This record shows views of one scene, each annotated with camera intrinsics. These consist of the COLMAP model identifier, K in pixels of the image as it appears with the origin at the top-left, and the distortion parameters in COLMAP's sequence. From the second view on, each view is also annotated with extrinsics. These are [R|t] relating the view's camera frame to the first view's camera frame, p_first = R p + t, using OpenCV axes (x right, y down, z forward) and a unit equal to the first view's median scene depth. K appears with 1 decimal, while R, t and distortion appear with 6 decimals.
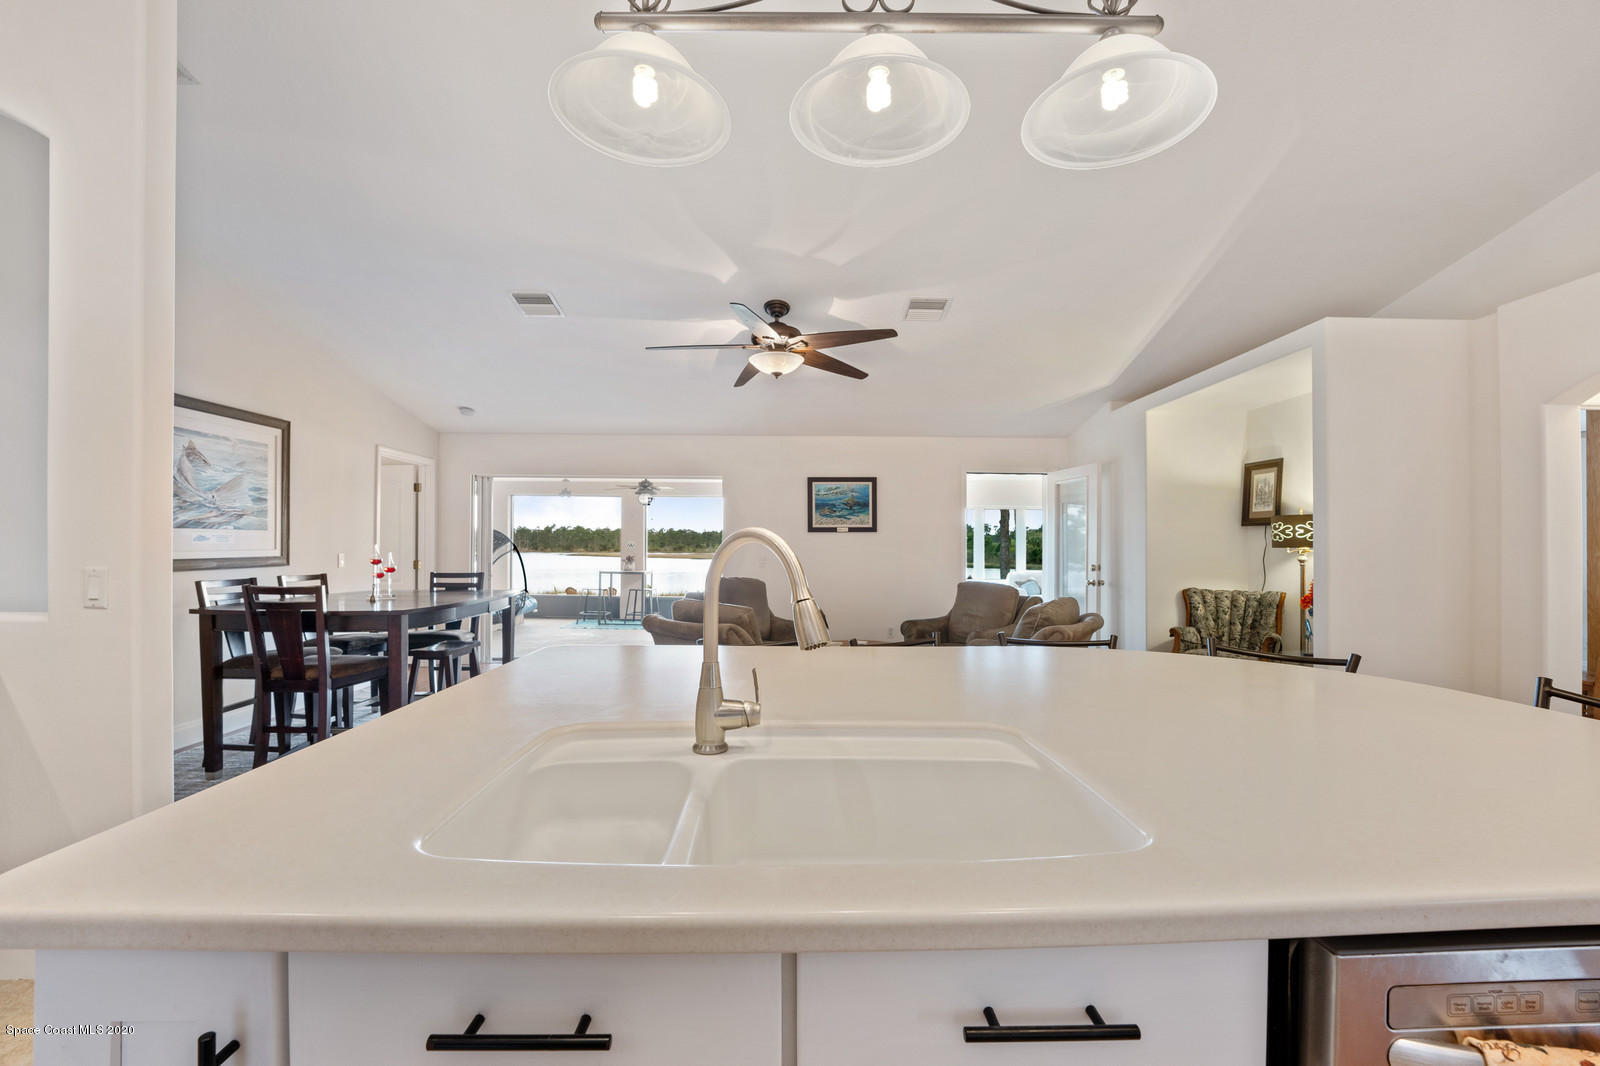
lens RADIAL K [[655.9, 0, 797.7], [0, 655.9, 552.3], [0, 0, 1]] dist [-0.021198, -0.000166]
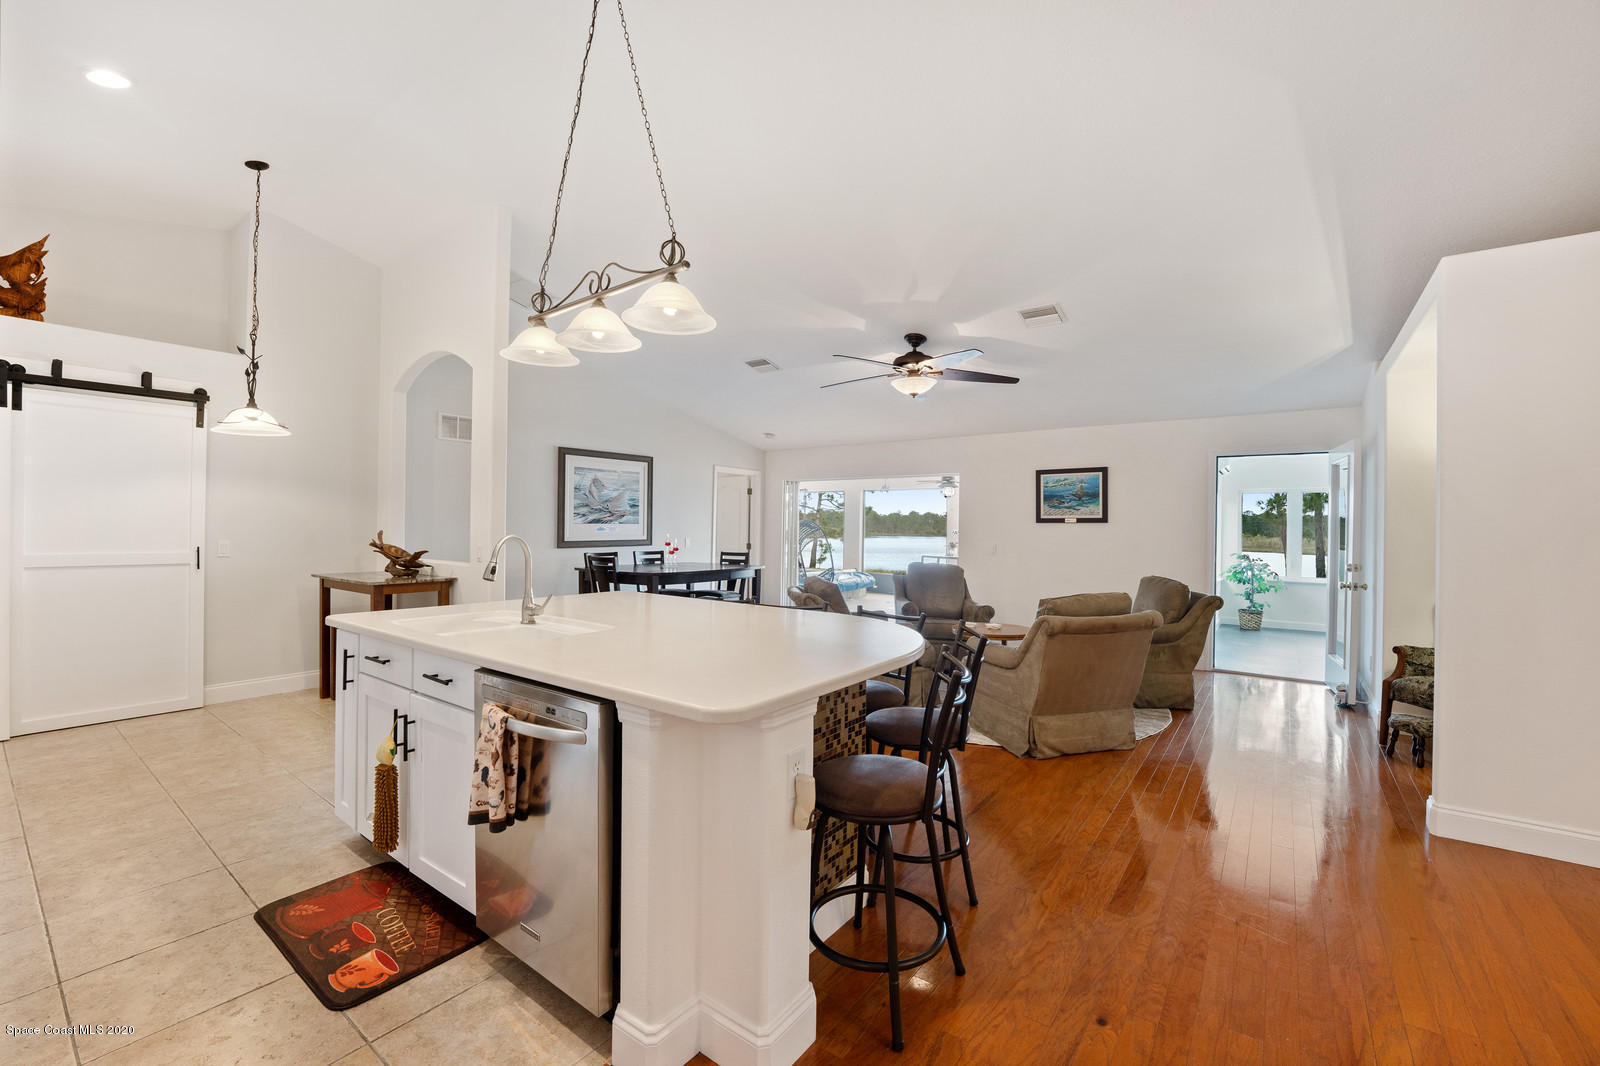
lens RADIAL K [[656.1, 0, 796.8], [0, 656.1, 530.9], [0, 0, 1]] dist [-0.015259, 0.000149]
pose [[0.790014, 0.006259, -0.613057, 0.526038], [-0.012003, 0.999914, -0.005260, -0.011864], [0.612971, 0.011514, 0.790021, -0.082292]]
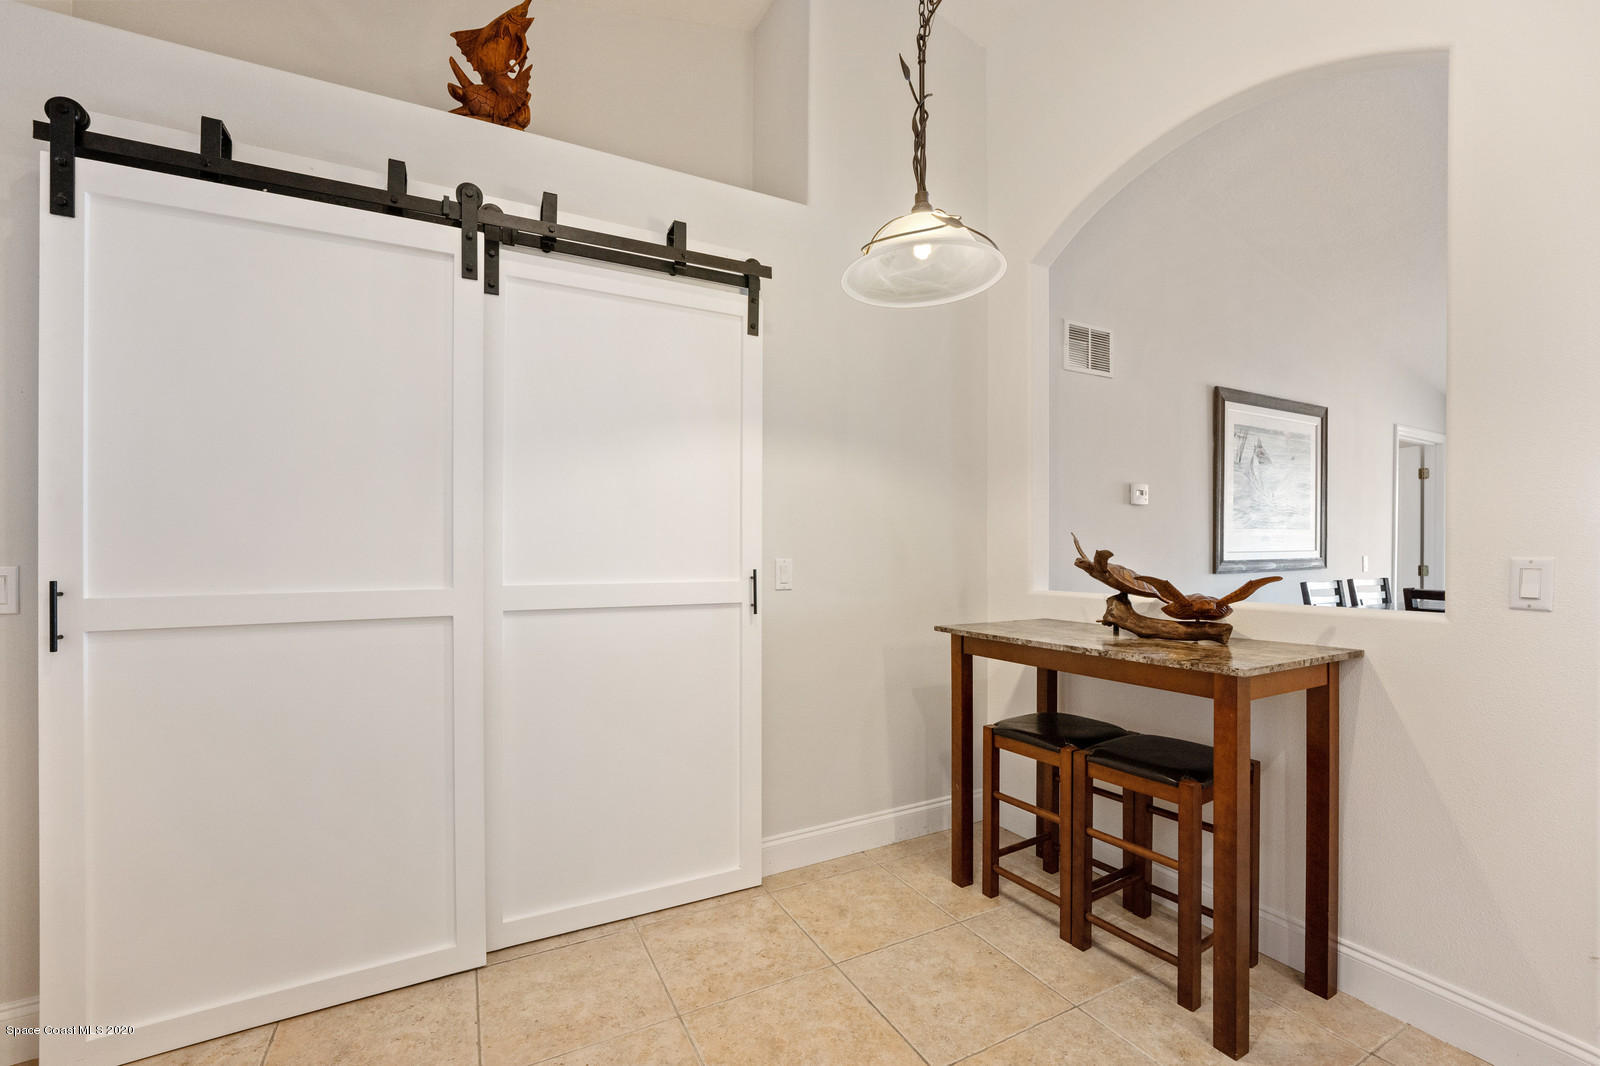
lens RADIAL K [[655.9, 0, 797.7], [0, 655.9, 552.3], [0, 0, 1]] dist [-0.021198, -0.000166]
pose [[0.444867, -0.011217, -0.895526, -0.317662], [-0.000876, 0.999916, -0.012959, 0.011112], [0.895596, 0.006549, 0.444820, -0.056045]]
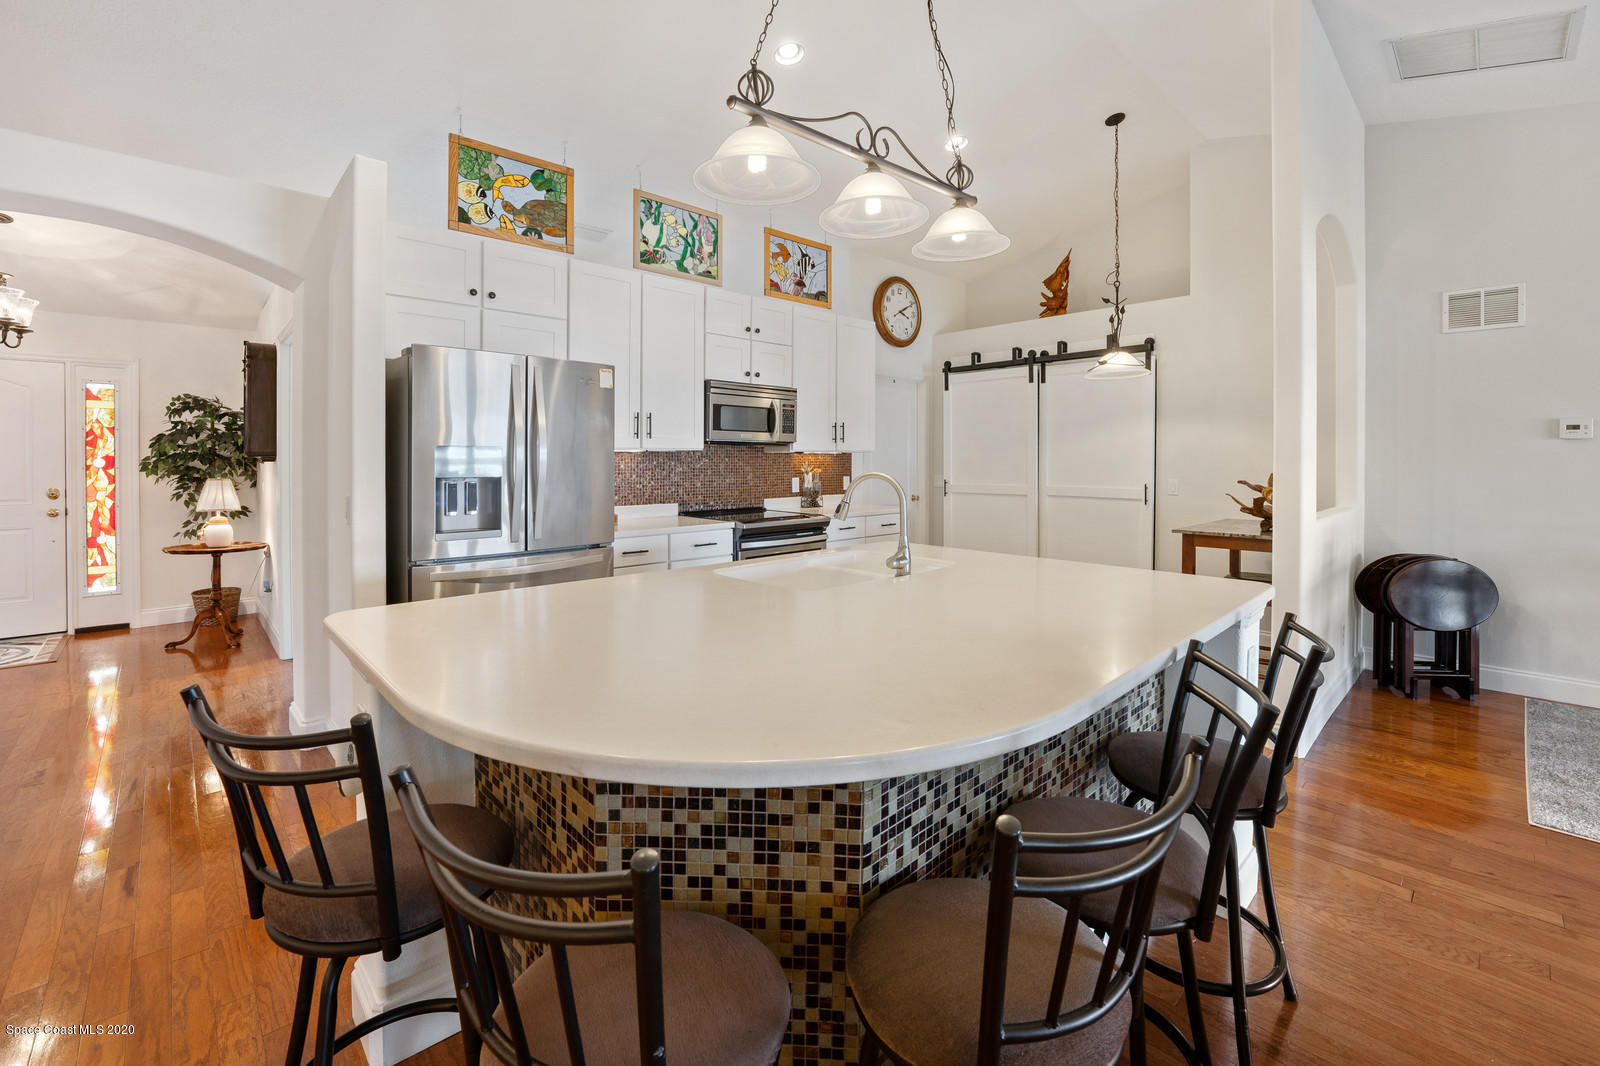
lens RADIAL K [[678.1, 0, 796.5], [0, 678.1, 466.1], [0, 0, 1]] dist [-0.033027, 0.003397]
pose [[-0.741442, 0.001284, -0.671016, 0.377939], [-0.008550, 0.999899, 0.011361, -0.018983], [0.670962, 0.014161, -0.741356, 0.561639]]
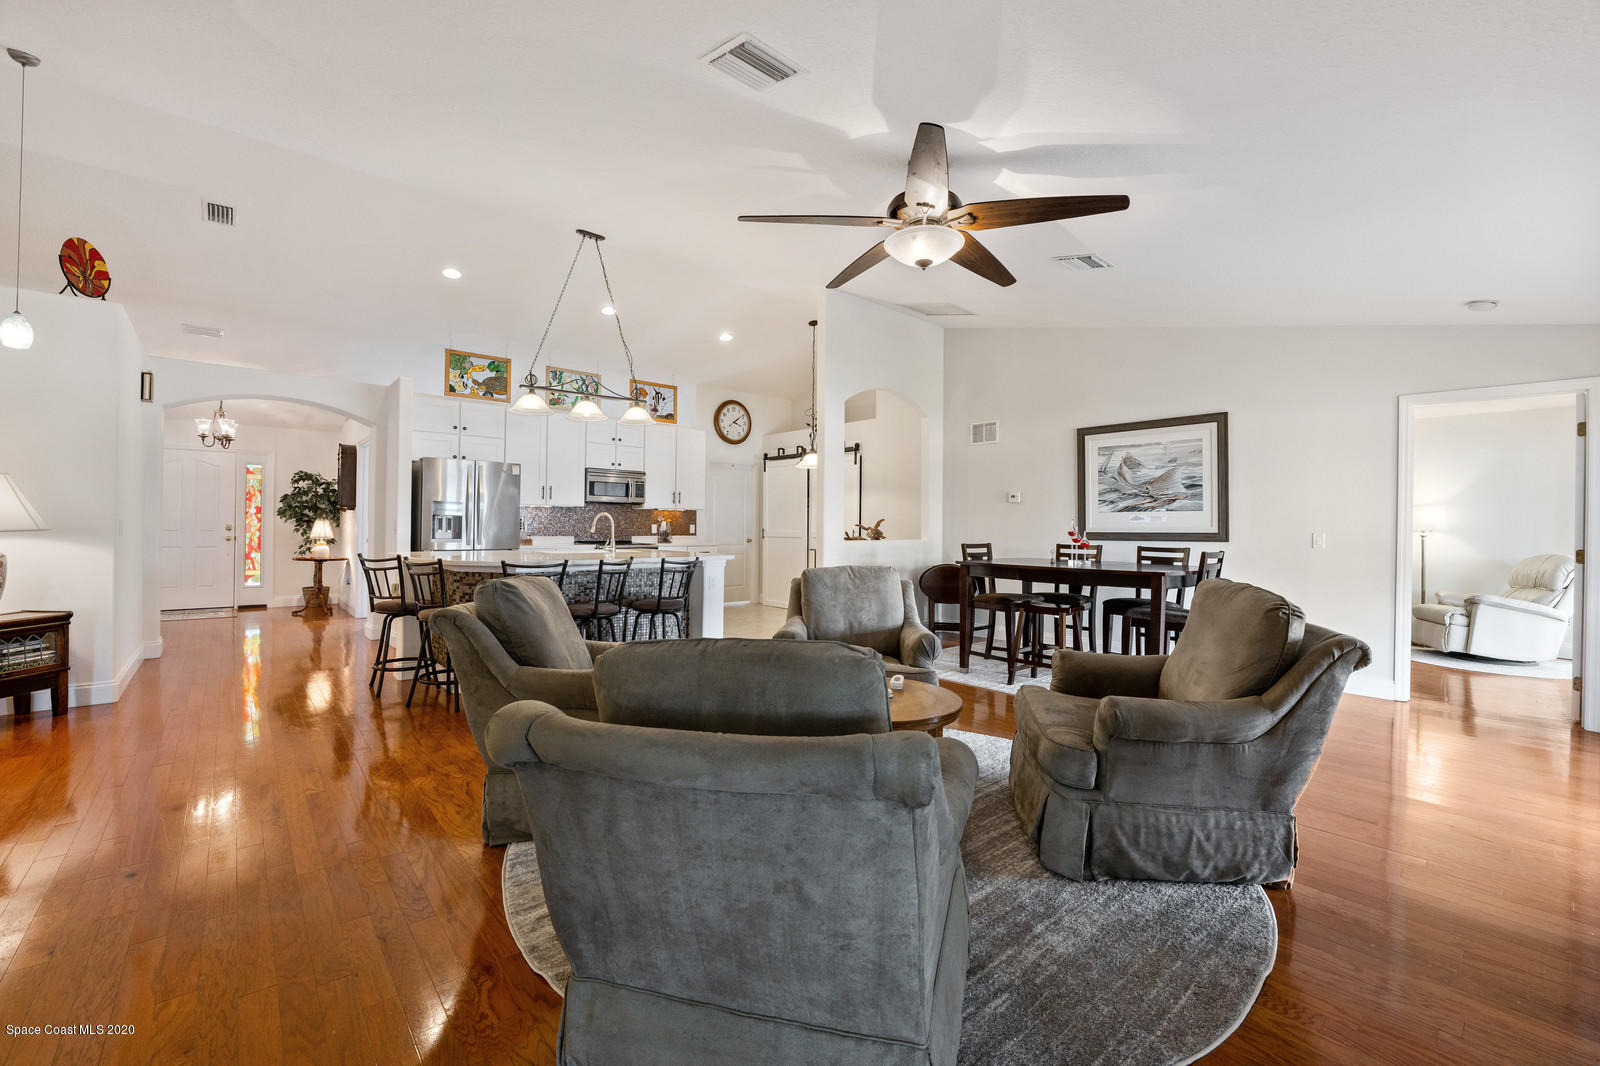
lens RADIAL K [[658.4, 0, 793.3], [0, 658.4, 525.5], [0, 0, 1]] dist [-0.028078, 0.000453]
pose [[-0.766636, -0.013788, -0.641933, 0.506238], [-0.020290, 0.999790, 0.002757, 0.004527], [0.641761, 0.015139, -0.766755, 1.405708]]
